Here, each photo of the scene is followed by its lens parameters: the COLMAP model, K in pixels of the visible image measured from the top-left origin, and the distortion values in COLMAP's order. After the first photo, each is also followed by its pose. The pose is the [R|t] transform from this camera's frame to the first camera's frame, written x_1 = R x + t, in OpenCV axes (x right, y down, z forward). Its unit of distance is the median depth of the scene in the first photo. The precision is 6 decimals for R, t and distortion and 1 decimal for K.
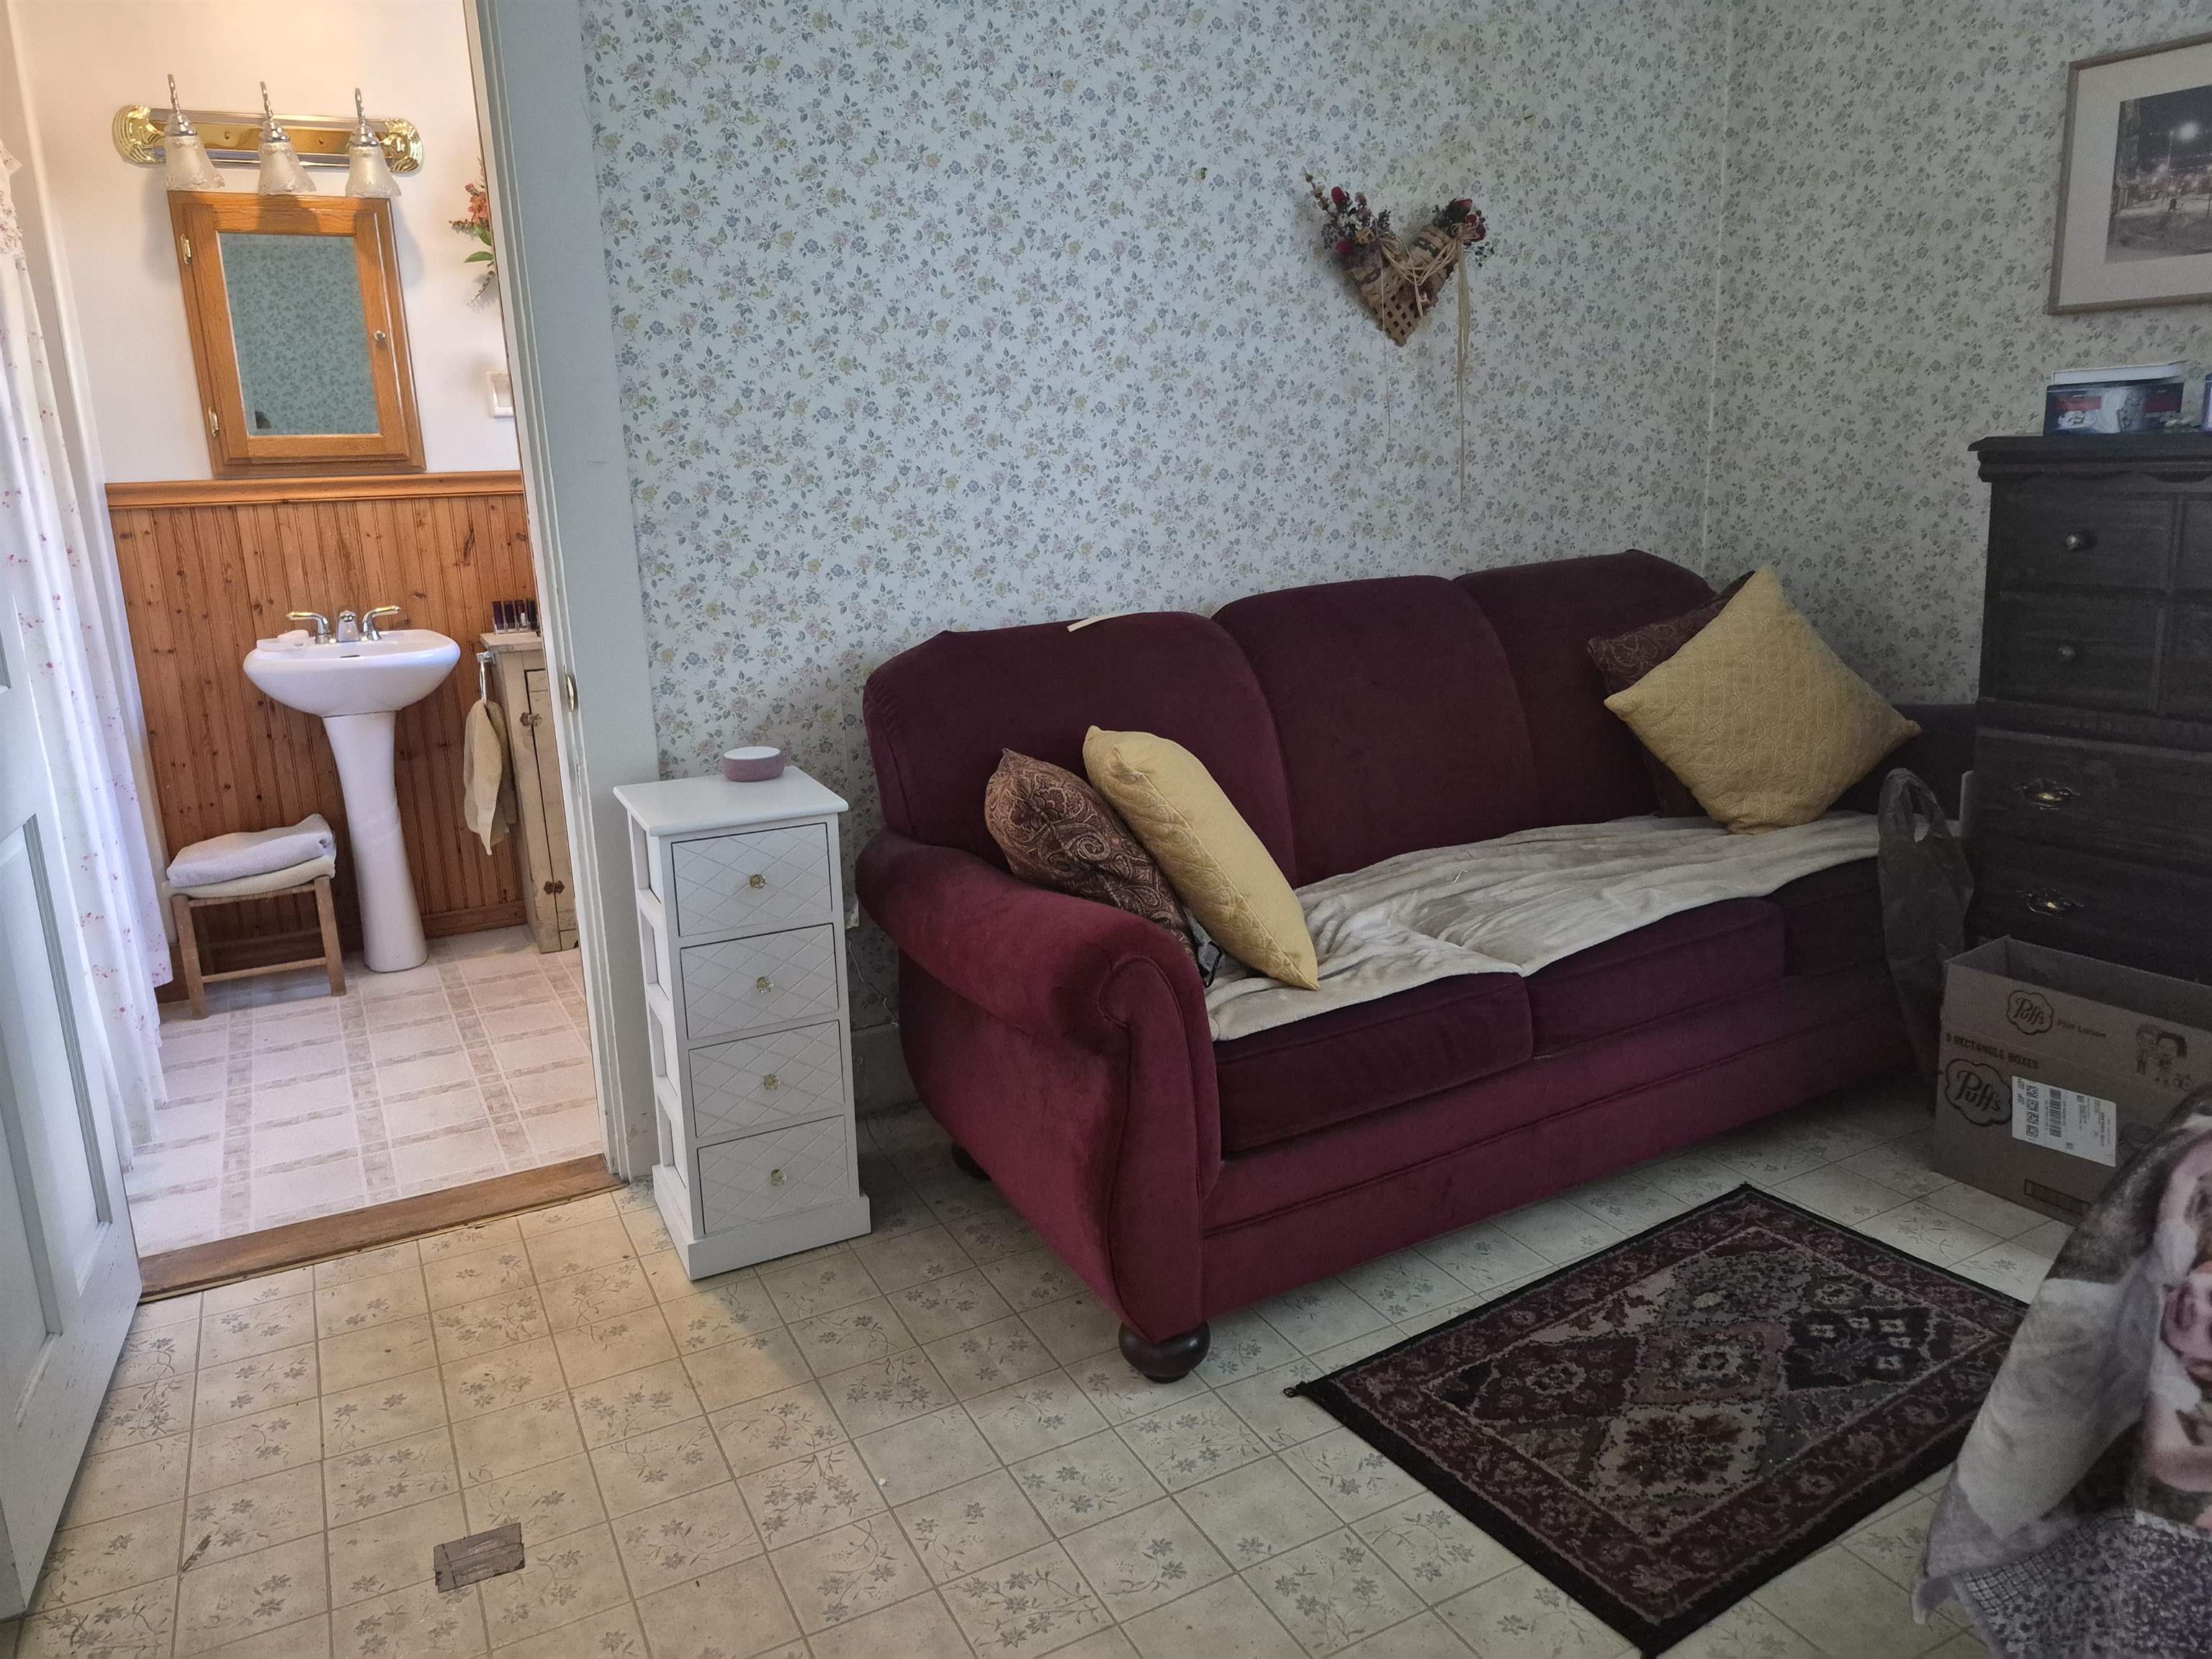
lens RADIAL K [[1531.0, 0, 1089.4], [0, 1531.0, 813.8], [0, 0, 1]] dist [0.070744, -0.078127]
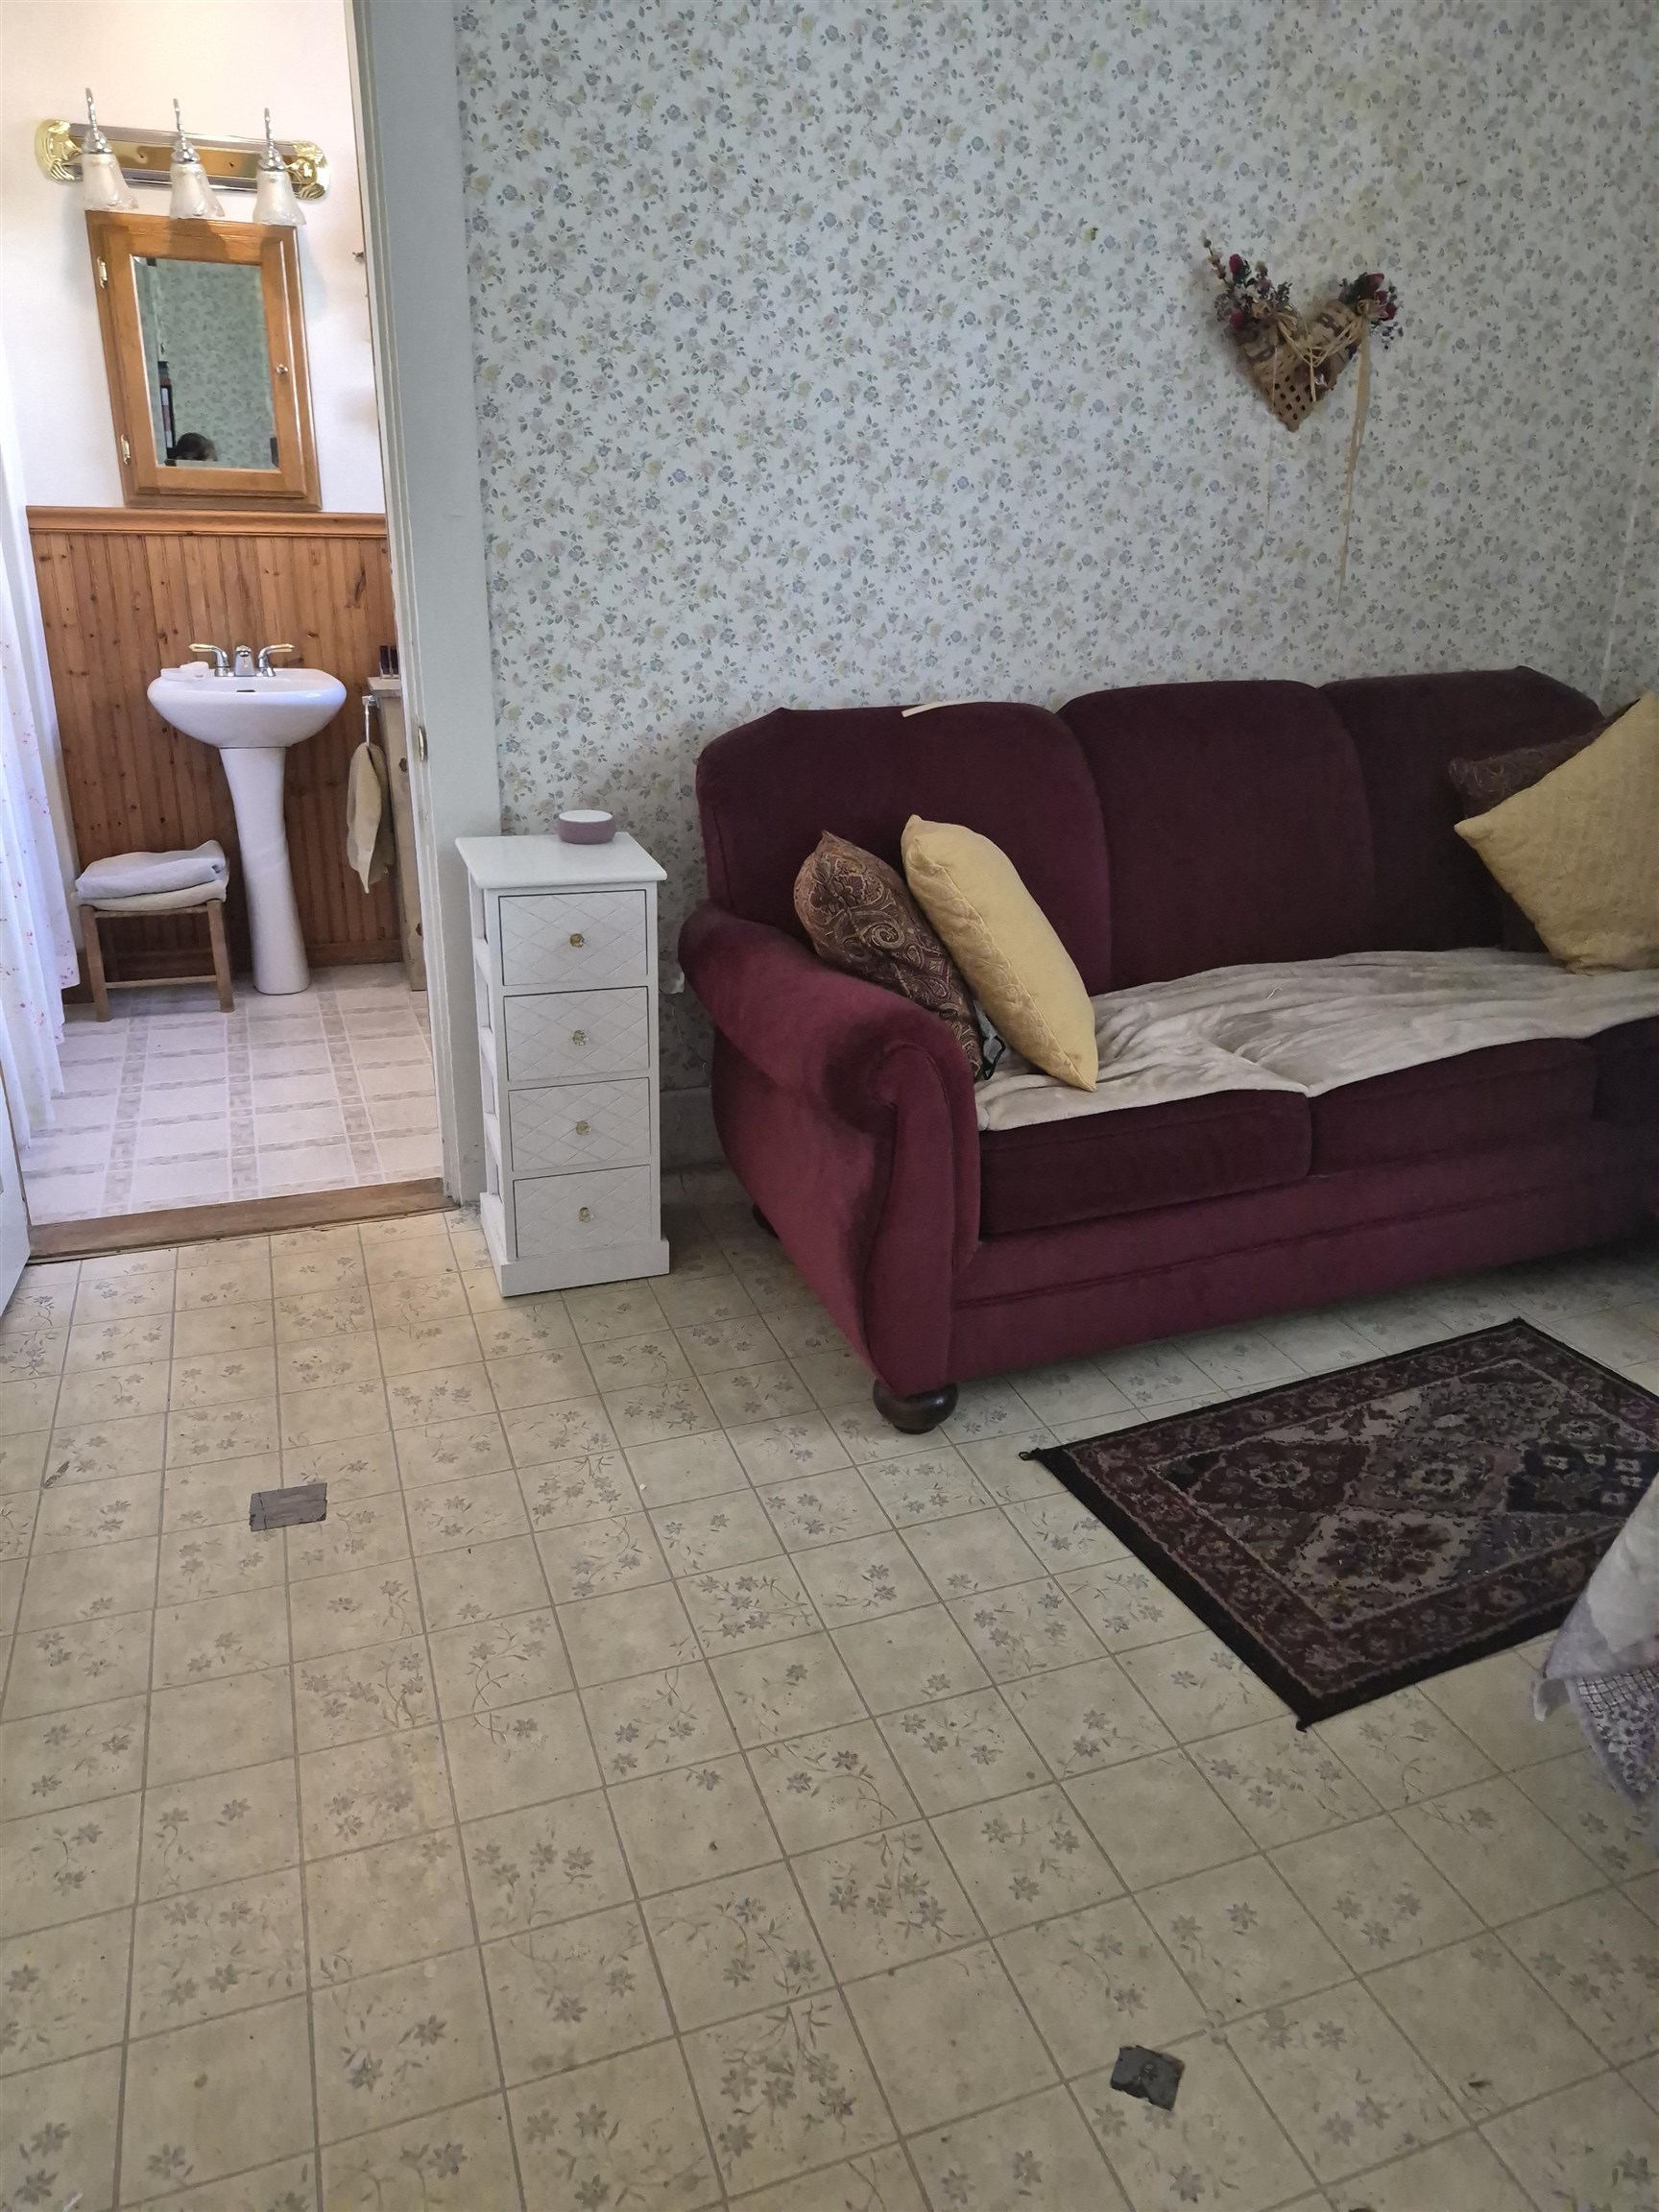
lens RADIAL K [[1531.0, 0, 819.7], [0, 1531.0, 1093.6], [0, 0, 1]] dist [0.070744, -0.078127]
pose [[0.990354, 0.094413, -0.101421, 0.042820], [-0.080472, 0.987749, 0.133702, -0.003880], [0.112801, -0.124250, 0.985818, -0.023397]]
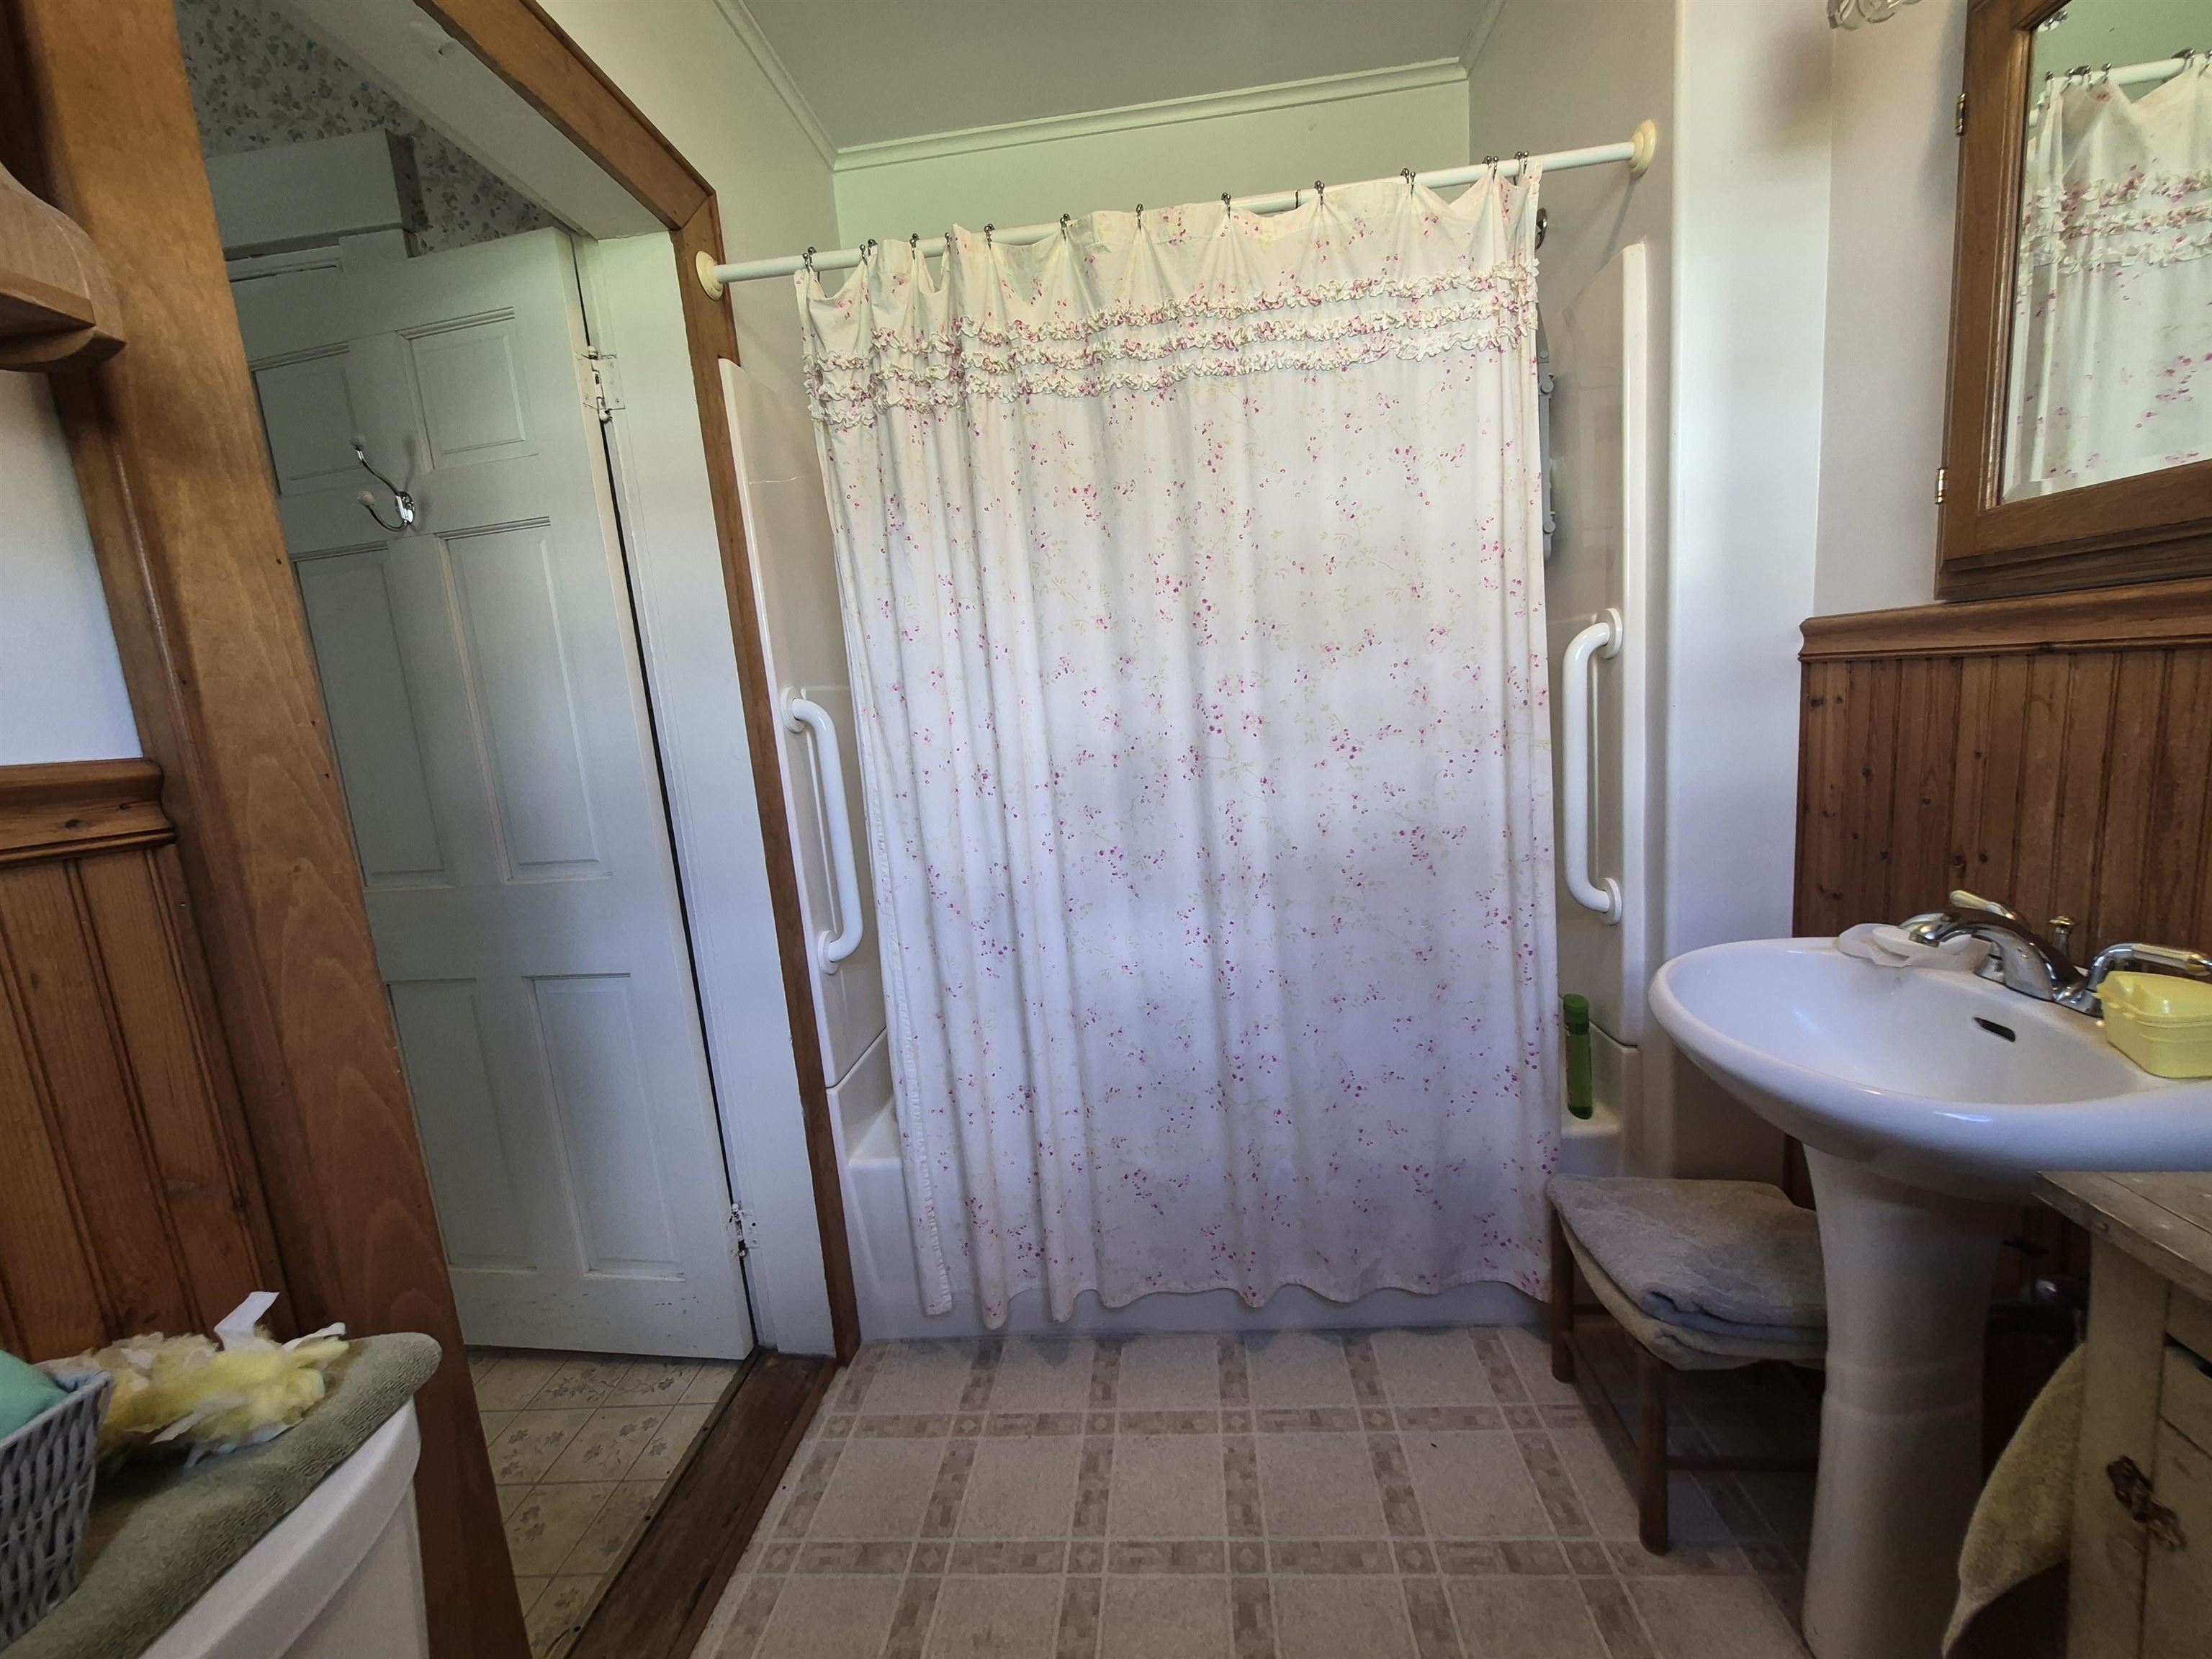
lens RADIAL K [[865.0, 0, 1111.2], [0, 865.0, 824.4], [0, 0, 1]] dist [0.003074, 0.000960]
pose [[-0.524848, 0.211452, -0.824514, -0.189639], [-0.086703, 0.950334, 0.298911, -0.223915], [0.846769, 0.228371, -0.480447, 0.996186]]
